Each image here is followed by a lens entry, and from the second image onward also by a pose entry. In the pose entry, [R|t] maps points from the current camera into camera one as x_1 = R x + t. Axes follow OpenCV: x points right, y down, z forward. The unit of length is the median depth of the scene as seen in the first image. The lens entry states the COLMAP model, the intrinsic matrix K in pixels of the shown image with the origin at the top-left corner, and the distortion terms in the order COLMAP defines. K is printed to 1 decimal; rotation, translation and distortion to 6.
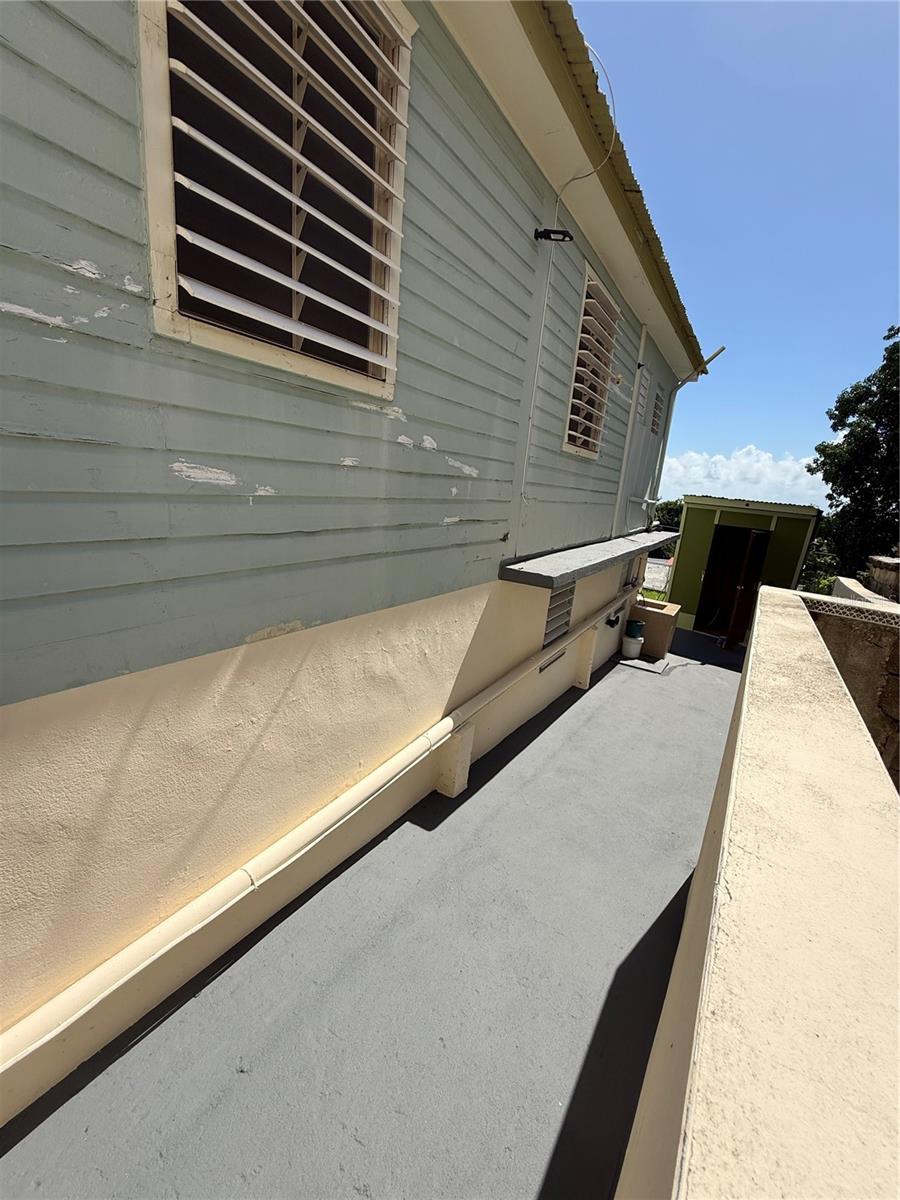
lens RADIAL K [[476.5, 0, 444.9], [0, 476.5, 593.6], [0, 0, 1]] dist [0.000461, -0.000145]
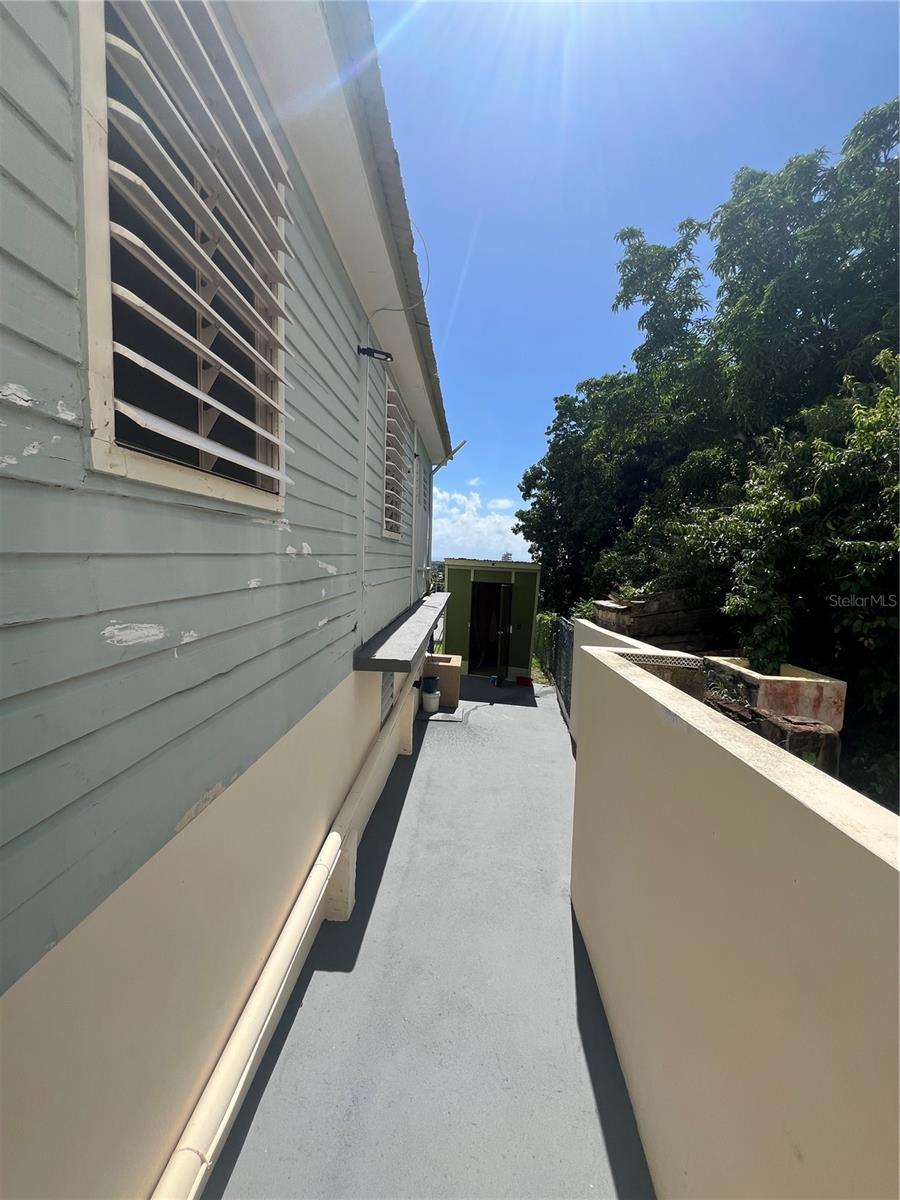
lens RADIAL K [[475.7, 0, 453.5], [0, 475.7, 601.4], [0, 0, 1]] dist [-0.005368, -0.000129]
pose [[0.867833, -0.096444, 0.487406, -0.219774], [0.150428, 0.985941, -0.072750, -0.086561], [-0.473537, 0.136455, 0.870139, 0.040864]]
